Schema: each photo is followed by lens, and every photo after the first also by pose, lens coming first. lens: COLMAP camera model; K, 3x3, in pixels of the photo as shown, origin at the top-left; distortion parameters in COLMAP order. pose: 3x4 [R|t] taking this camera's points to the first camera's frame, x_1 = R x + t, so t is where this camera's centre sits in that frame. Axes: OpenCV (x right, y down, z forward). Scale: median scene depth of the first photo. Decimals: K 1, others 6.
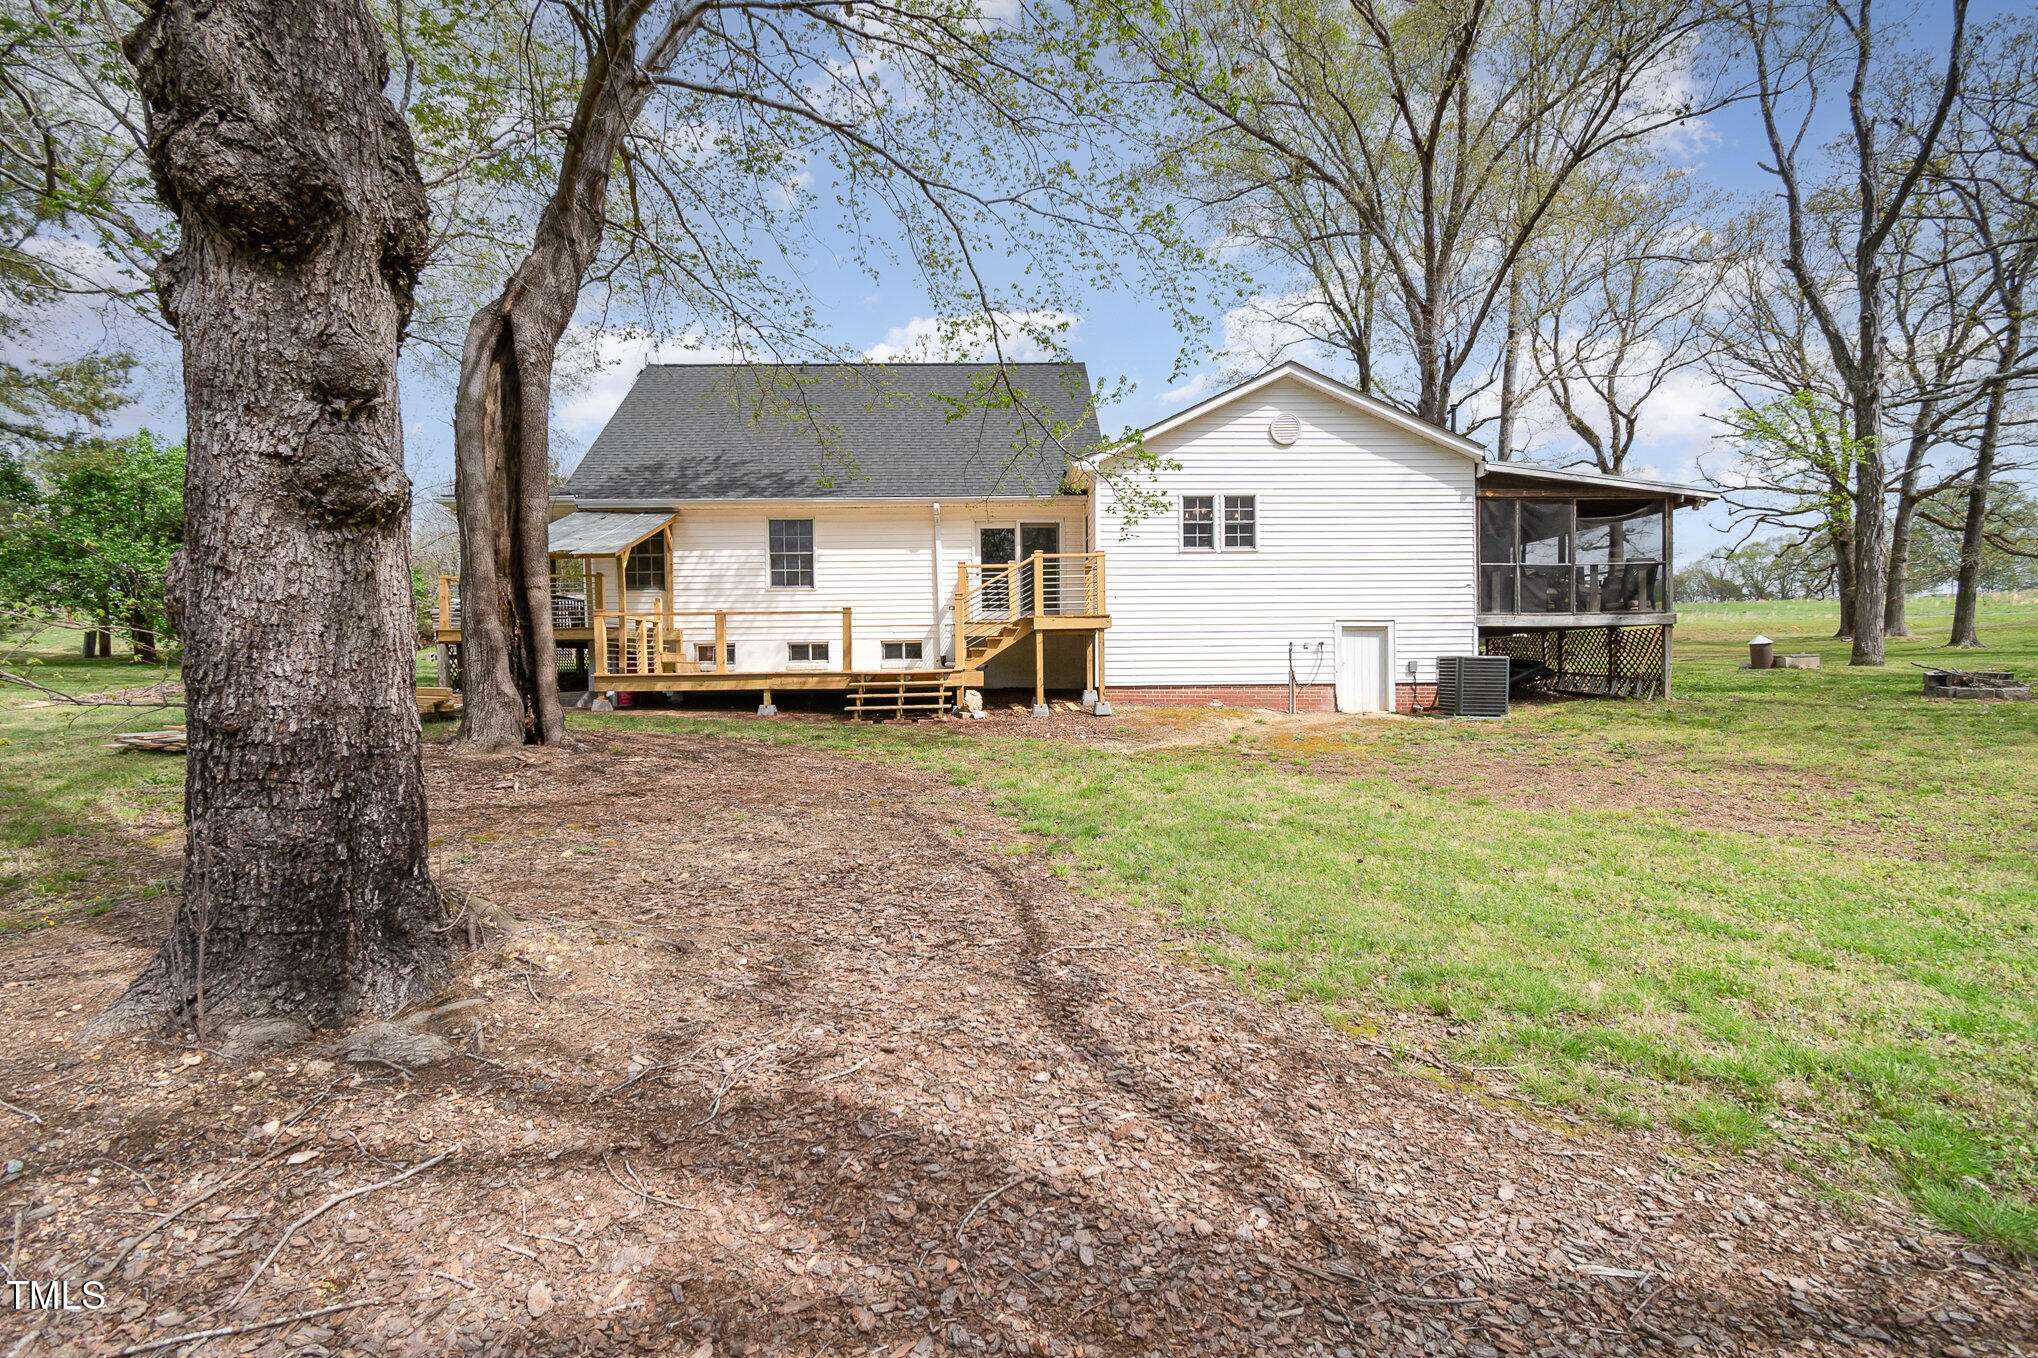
lens RADIAL K [[670.1, 0, 1019.0], [0, 670.1, 663.5], [0, 0, 1]] dist [0.001074, -0.000070]
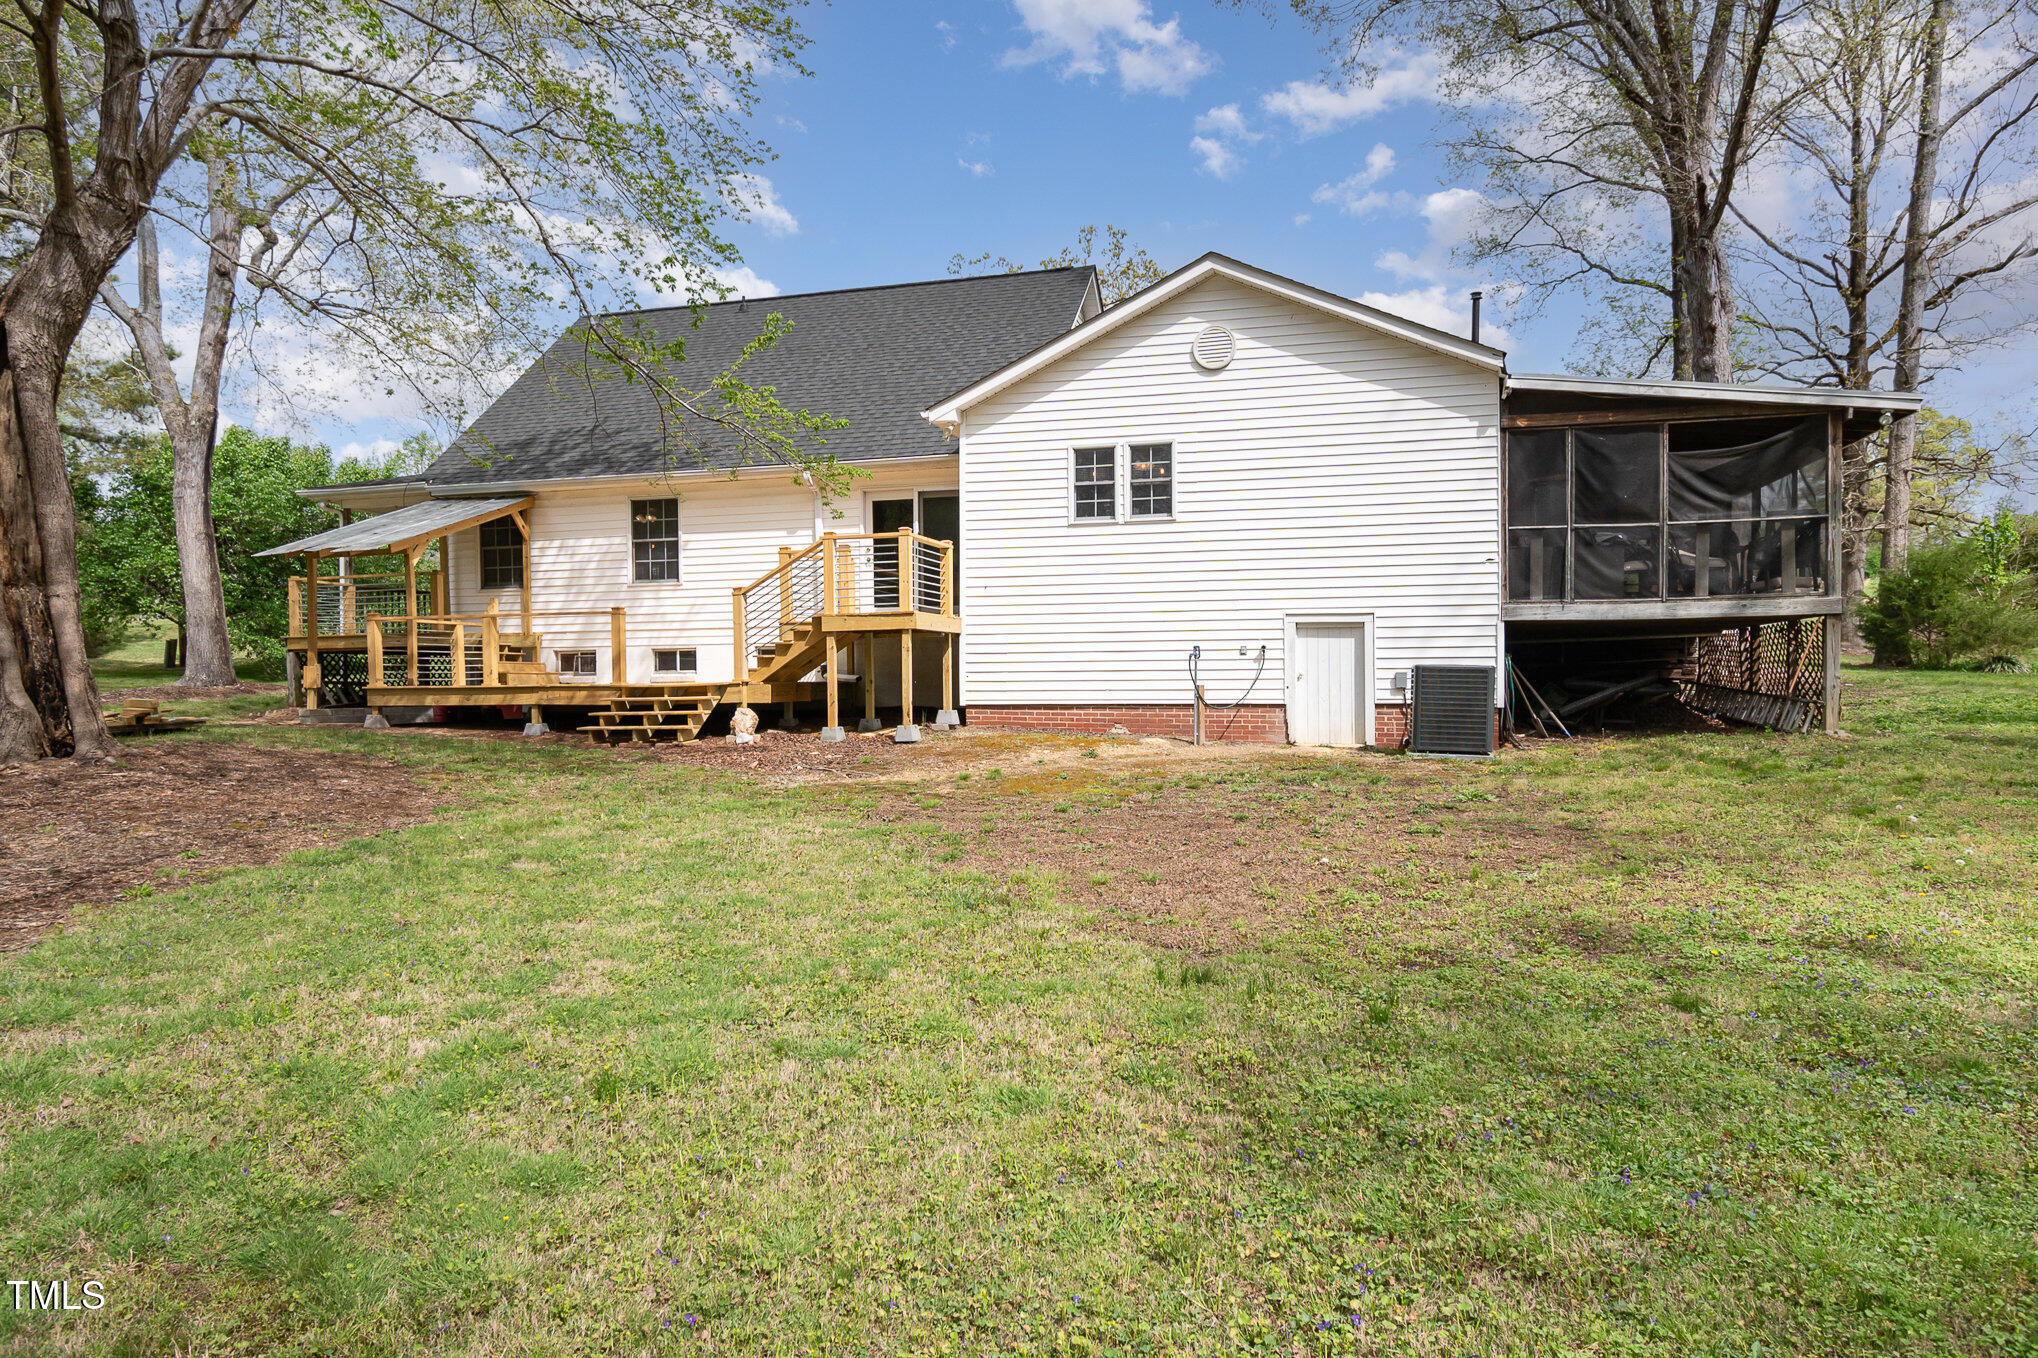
lens RADIAL K [[916.9, 0, 1019.0], [0, 916.9, 679.0], [0, 0, 1]] dist [-0.001278, 0.000081]
pose [[0.976870, 0.002636, -0.213818, 0.402038], [-0.001735, 0.999989, 0.004399, -0.000248], [0.213828, -0.003927, 0.976864, -0.000607]]
